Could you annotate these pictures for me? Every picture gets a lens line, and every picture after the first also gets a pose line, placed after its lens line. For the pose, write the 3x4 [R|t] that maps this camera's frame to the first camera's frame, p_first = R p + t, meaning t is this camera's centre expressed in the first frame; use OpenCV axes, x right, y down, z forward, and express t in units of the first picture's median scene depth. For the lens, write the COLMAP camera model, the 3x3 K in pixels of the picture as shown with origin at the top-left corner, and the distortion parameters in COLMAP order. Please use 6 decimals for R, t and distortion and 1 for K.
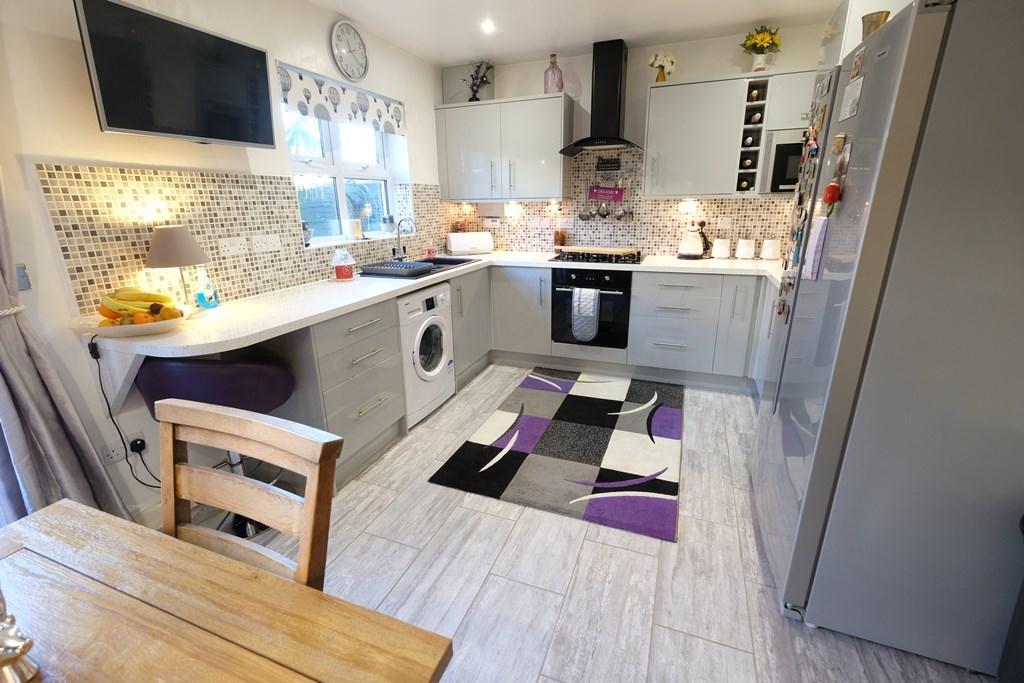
lens RADIAL K [[447.3, 0, 510.4], [0, 447.3, 336.5], [0, 0, 1]] dist [-0.000376, 0.000255]
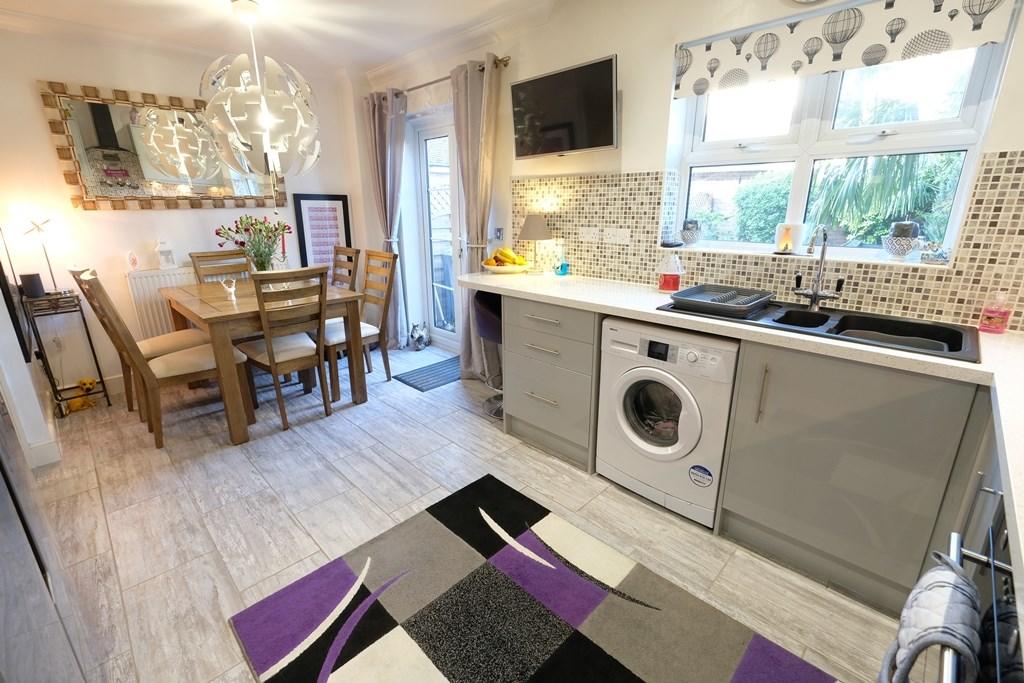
lens RADIAL K [[449.8, 0, 511.2], [0, 449.8, 334.6], [0, 0, 1]] dist [0.003287, 0.000143]
pose [[-0.396270, 0.273629, -0.876412, 0.479930], [-0.254028, 0.884618, 0.391050, -0.294504], [0.882293, 0.377594, -0.281038, 0.958562]]
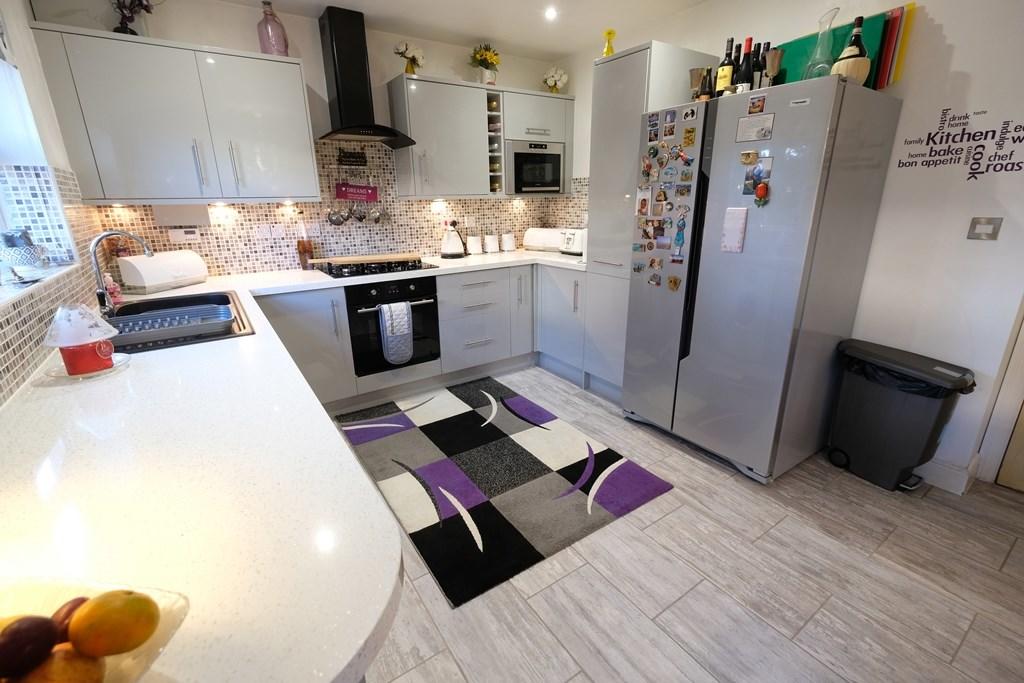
lens RADIAL K [[447.3, 0, 510.4], [0, 447.3, 336.5], [0, 0, 1]] dist [-0.000376, 0.000255]
pose [[0.565390, -0.237735, 0.789821, -0.456773], [0.244838, 0.962776, 0.114529, -0.104135], [-0.787648, 0.128624, 0.602550, 0.371178]]
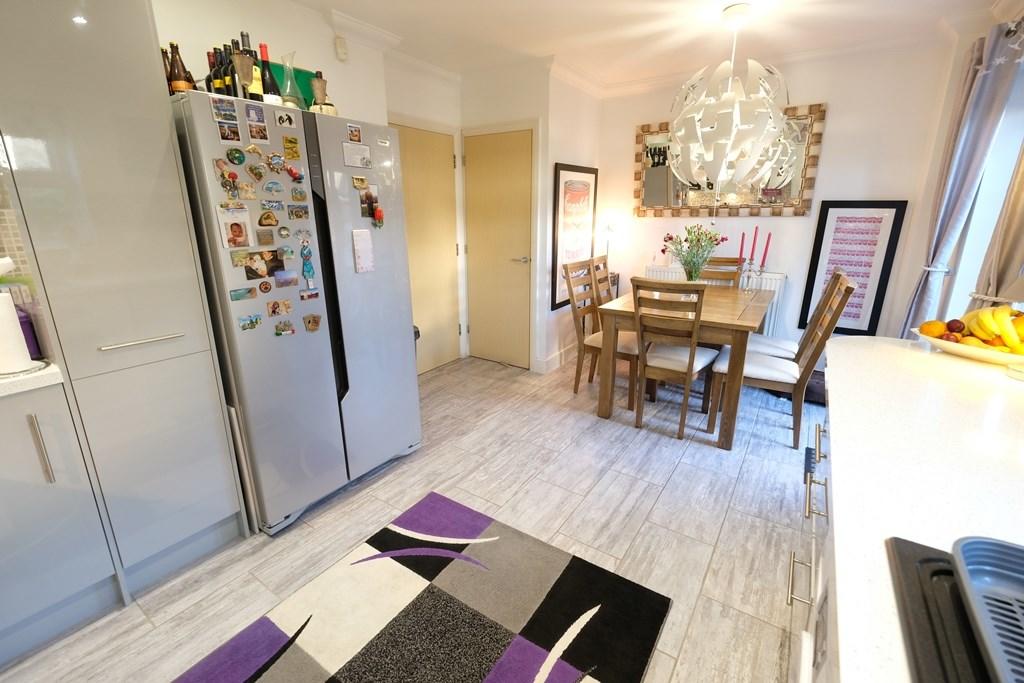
lens RADIAL K [[449.8, 0, 511.2], [0, 449.8, 334.6], [0, 0, 1]] dist [0.003287, 0.000143]
pose [[-0.976025, -0.040400, 0.213877, -0.058281], [0.079611, 0.848274, 0.523539, -0.347856], [-0.202577, 0.528014, -0.824720, 1.125430]]
